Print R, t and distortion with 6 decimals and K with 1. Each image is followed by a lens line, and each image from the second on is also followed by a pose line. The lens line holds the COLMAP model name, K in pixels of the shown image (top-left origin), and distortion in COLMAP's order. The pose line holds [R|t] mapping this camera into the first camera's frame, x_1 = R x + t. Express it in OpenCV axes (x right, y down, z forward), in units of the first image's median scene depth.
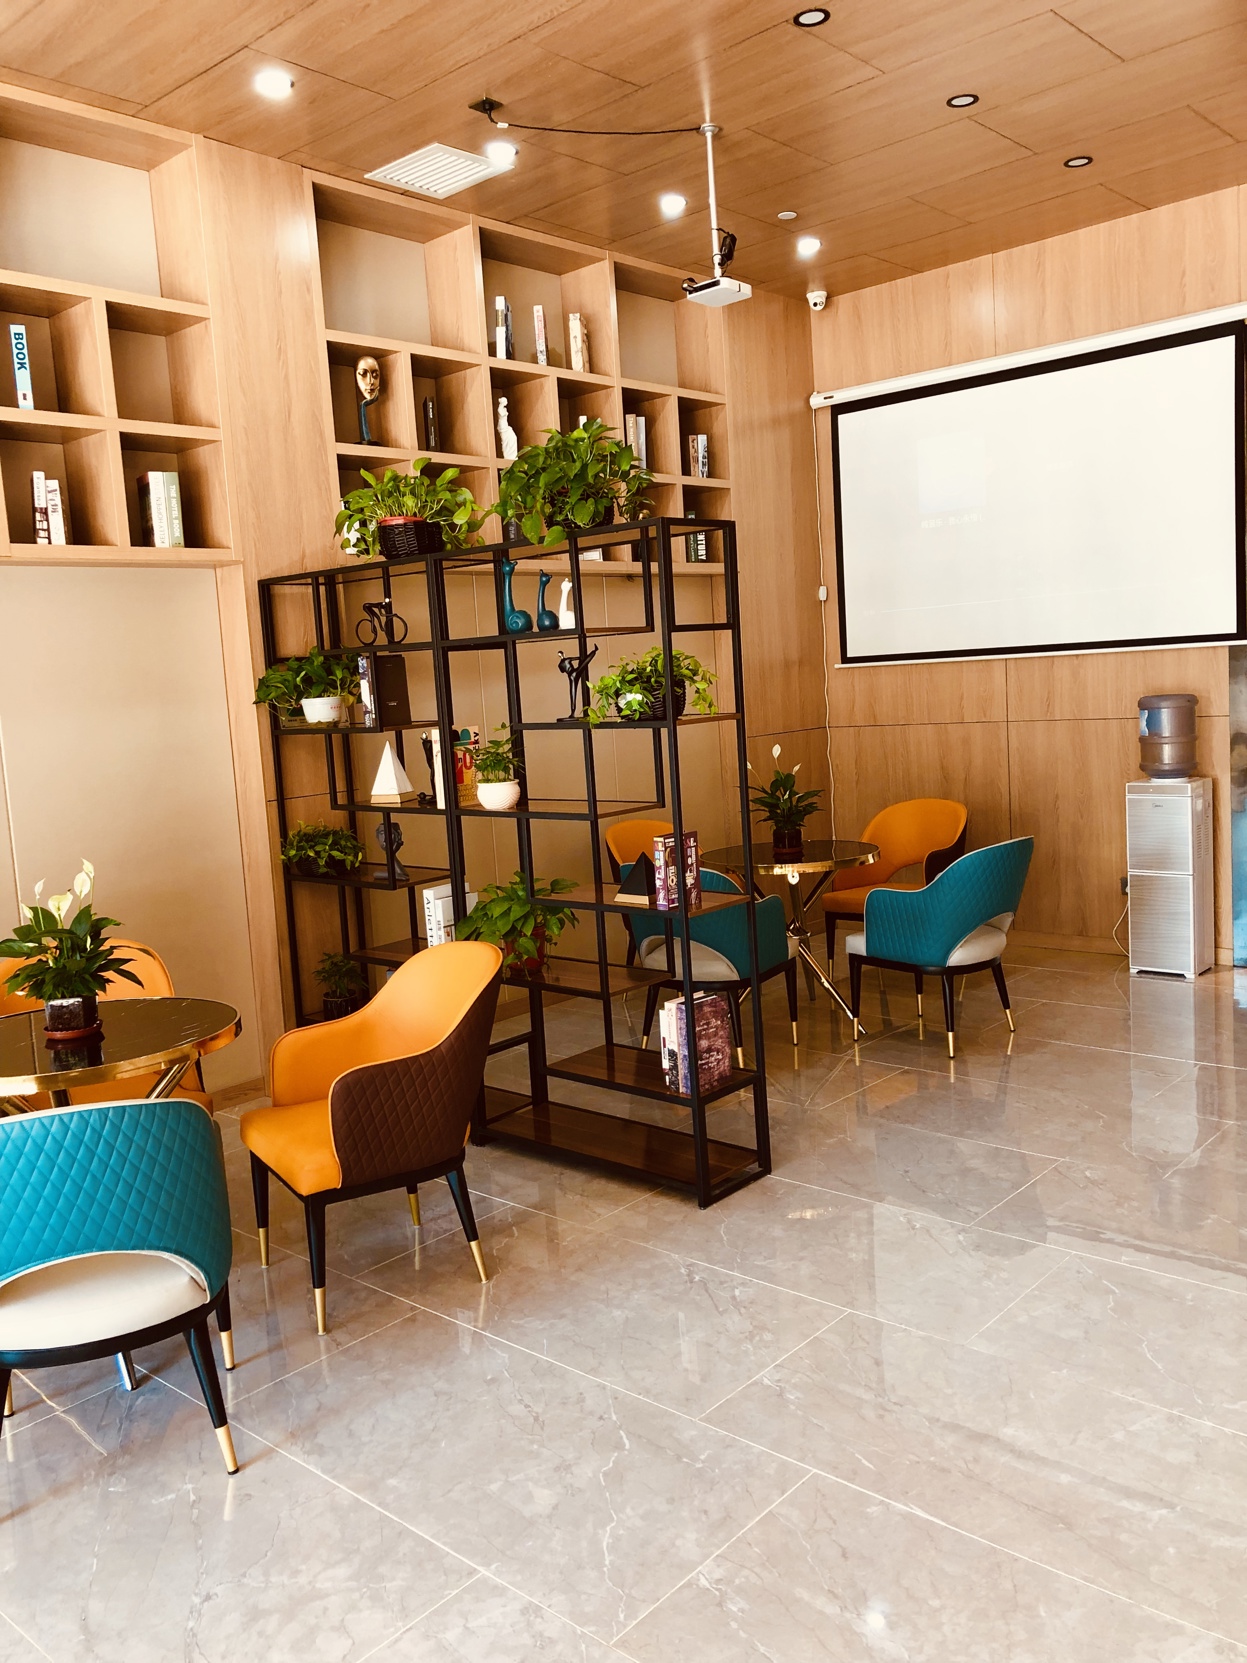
lens RADIAL K [[1372.2, 0, 622.8], [0, 1372.2, 829.2], [0, 0, 1]] dist [-0.005875, 0.007228]
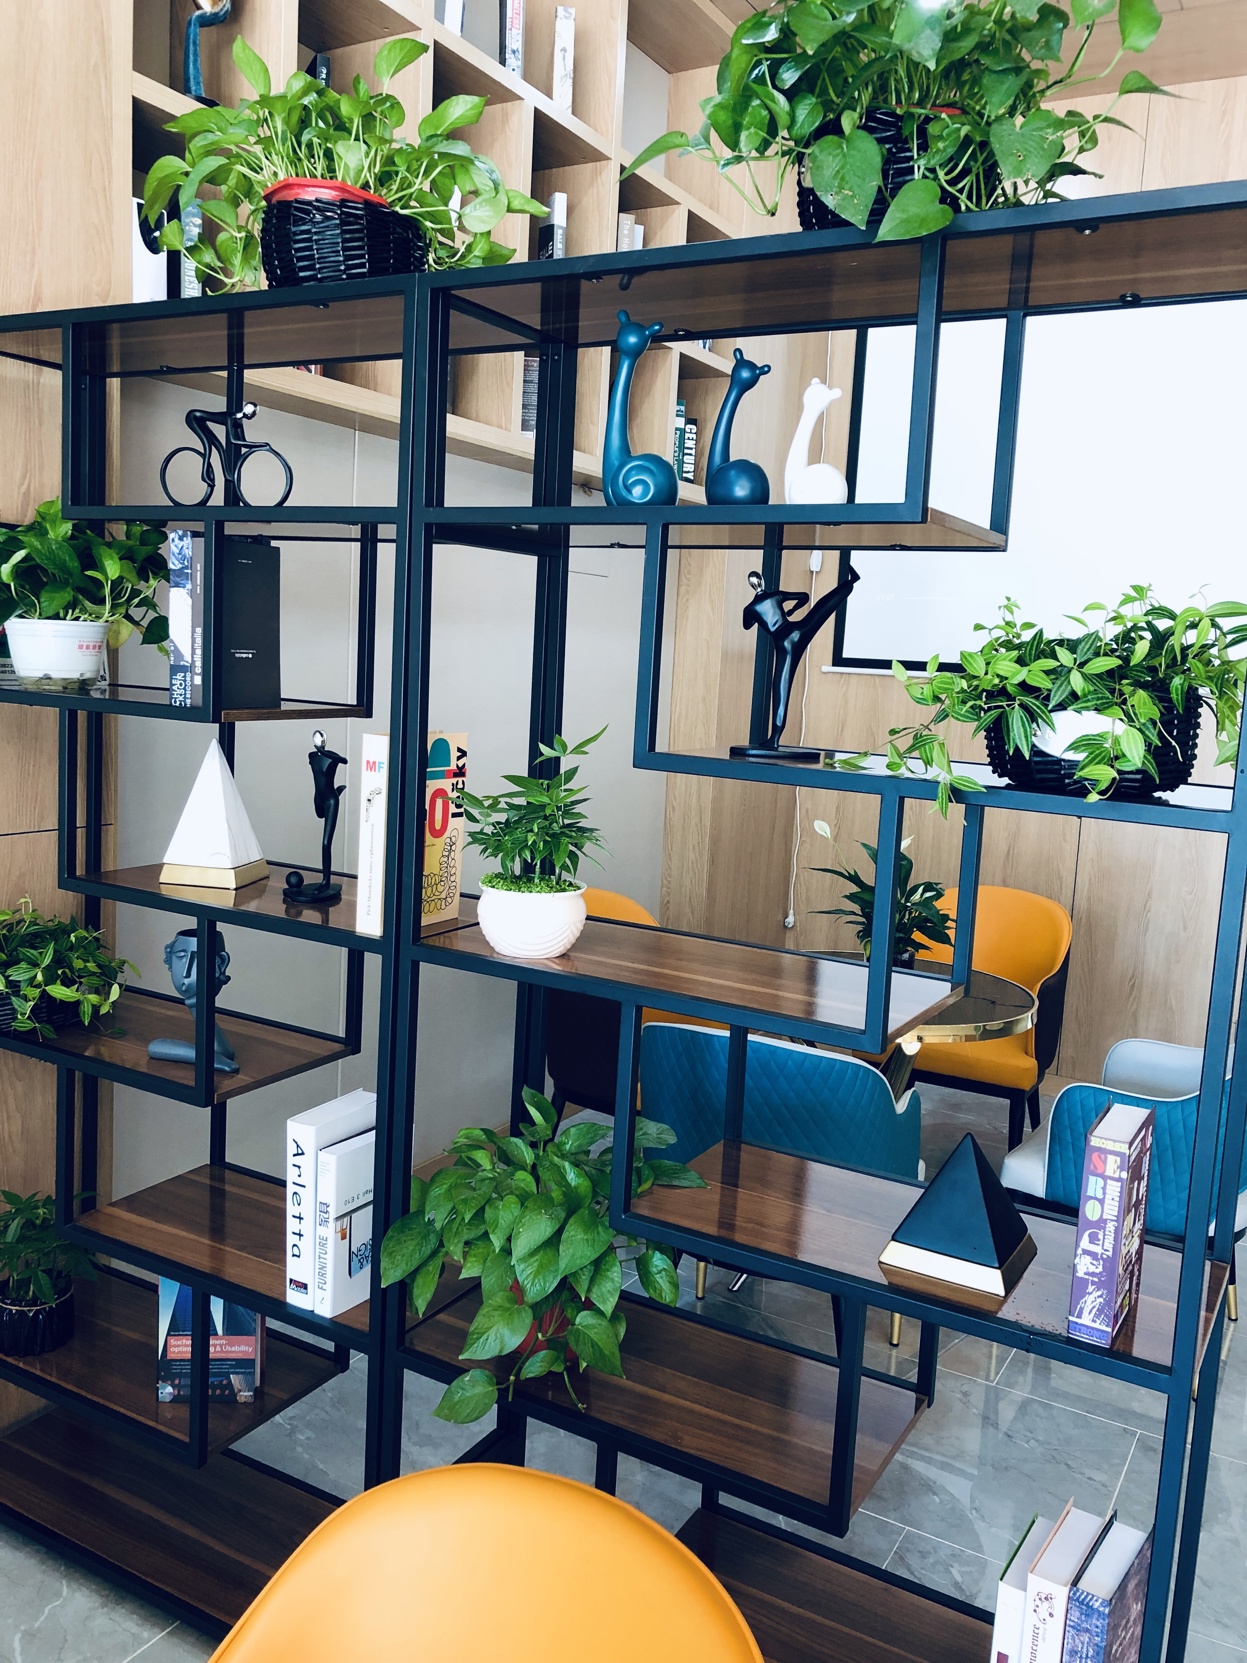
lens RADIAL K [[1372.2, 0, 631.7], [0, 1372.2, 817.9], [0, 0, 1]] dist [-0.005875, 0.007228]
pose [[0.969864, 0.088797, 0.226889, -0.140969], [-0.089669, 0.995951, -0.006482, -0.049157], [-0.226546, -0.014058, 0.973899, 0.557784]]
